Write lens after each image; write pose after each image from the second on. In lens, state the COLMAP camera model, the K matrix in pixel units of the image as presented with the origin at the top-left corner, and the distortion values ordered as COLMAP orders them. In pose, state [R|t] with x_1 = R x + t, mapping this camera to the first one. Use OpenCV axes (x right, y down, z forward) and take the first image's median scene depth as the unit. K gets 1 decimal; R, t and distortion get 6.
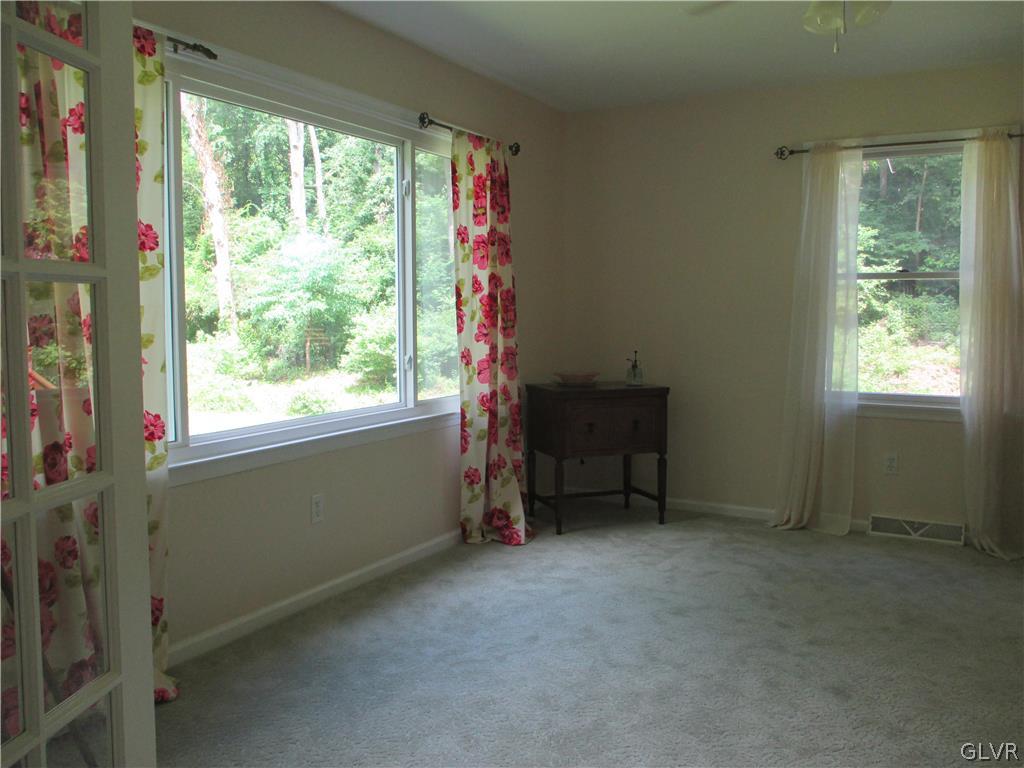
lens RADIAL K [[864.0, 0, 515.4], [0, 864.0, 367.3], [0, 0, 1]] dist [-0.023671, 0.003003]
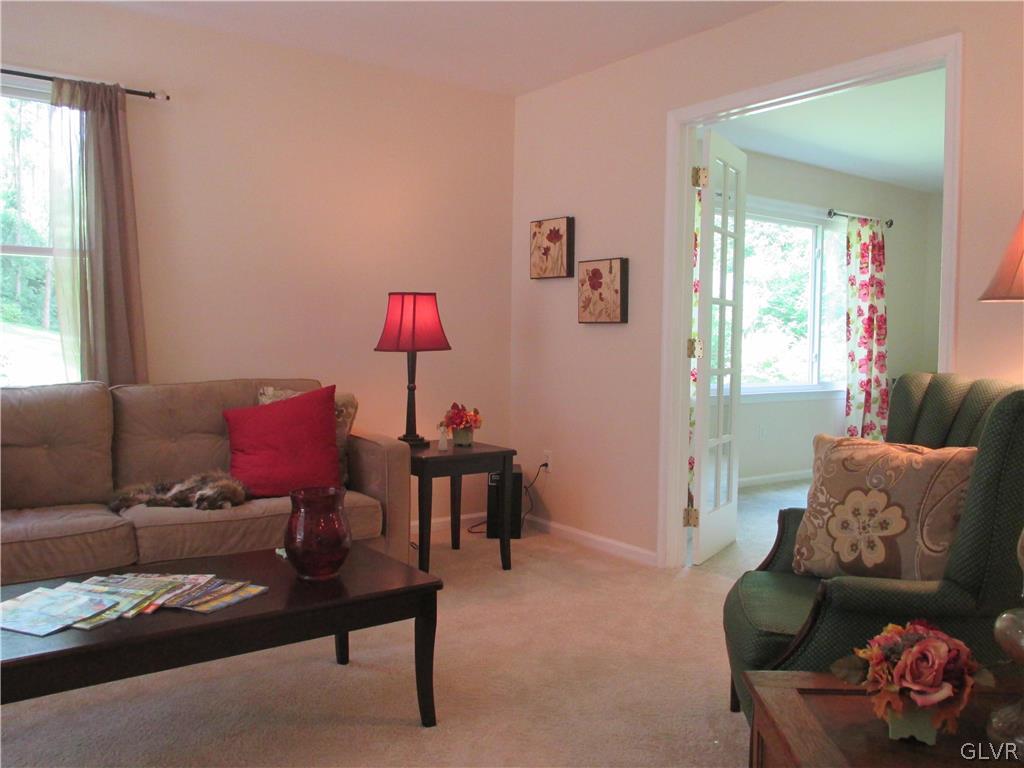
lens RADIAL K [[864.0, 0, 511.0], [0, 864.0, 377.4], [0, 0, 1]] dist [-0.023671, 0.003003]
pose [[0.912429, 0.035154, -0.407722, 0.018655], [-0.043867, 0.998965, -0.012036, 0.072577], [0.406877, 0.028868, 0.913027, -0.701956]]
